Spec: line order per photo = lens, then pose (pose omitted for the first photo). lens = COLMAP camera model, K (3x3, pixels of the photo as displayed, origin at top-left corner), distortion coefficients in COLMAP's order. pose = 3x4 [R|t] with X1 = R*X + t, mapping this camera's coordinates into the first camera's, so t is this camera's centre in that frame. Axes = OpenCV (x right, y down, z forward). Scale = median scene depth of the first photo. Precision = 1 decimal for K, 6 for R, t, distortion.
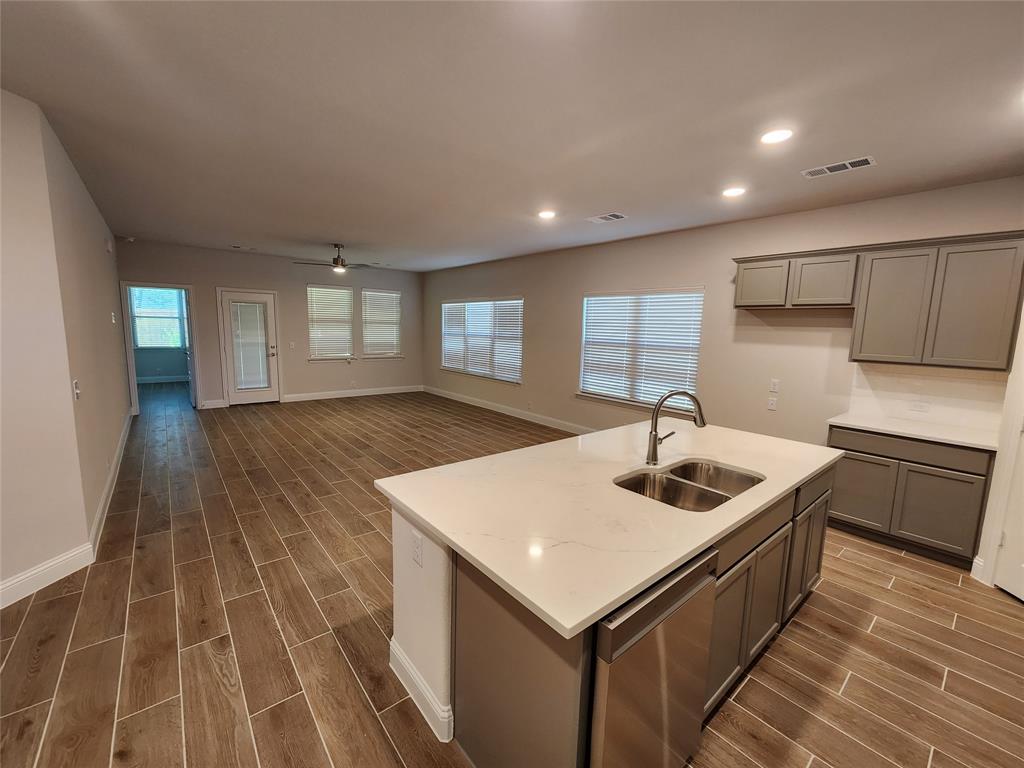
lens RADIAL K [[419.1, 0, 517.9], [0, 419.1, 381.8], [0, 0, 1]] dist [-0.001784, -0.000170]
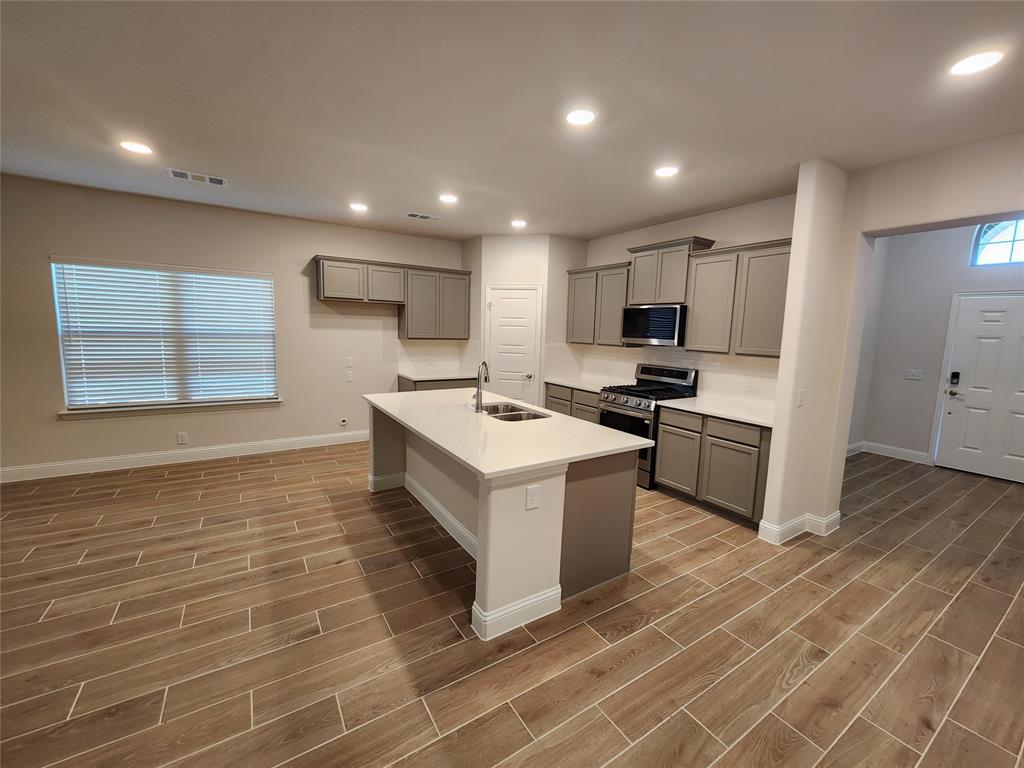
lens RADIAL K [[419.1, 0, 514.7], [0, 419.1, 378.9], [0, 0, 1]] dist [-0.001784, -0.000170]
pose [[0.133120, -0.141986, 0.980877, -0.731967], [0.103277, 0.986284, 0.128753, -0.066327], [-0.985704, 0.084163, 0.145958, 0.420345]]
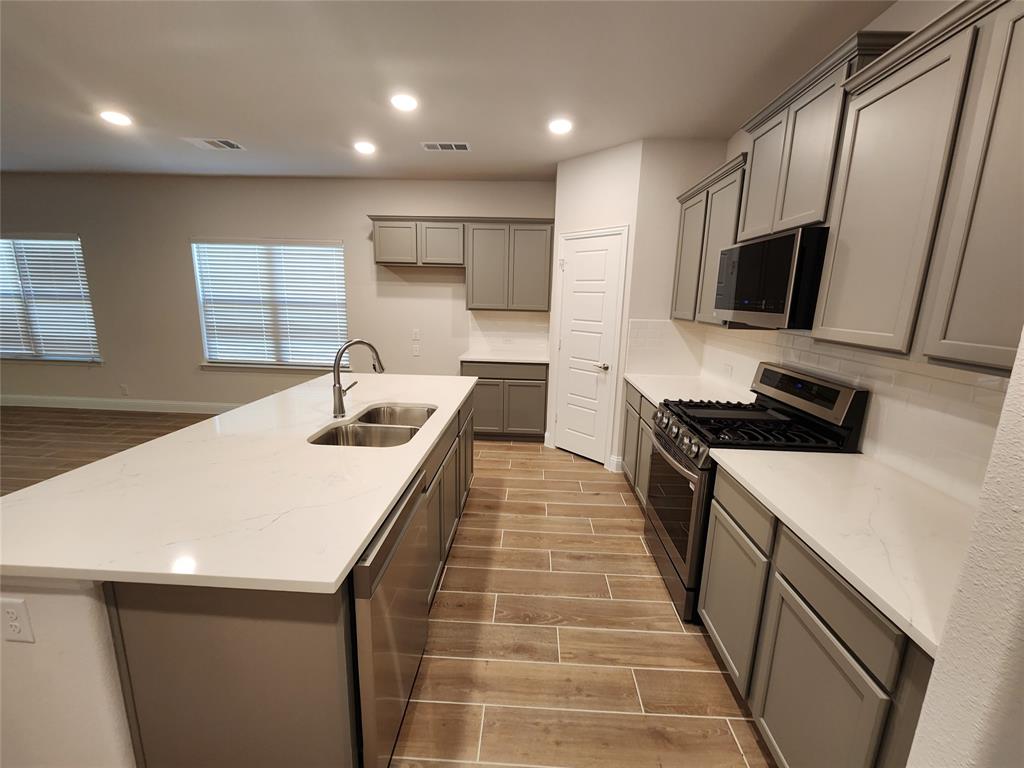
lens RADIAL K [[419.1, 0, 514.0], [0, 419.1, 381.3], [0, 0, 1]] dist [-0.001784, -0.000170]
pose [[0.681174, -0.155826, 0.715346, -0.061912], [0.088216, 0.987437, 0.131095, 0.011821], [-0.726787, -0.026193, 0.686363, 0.013458]]
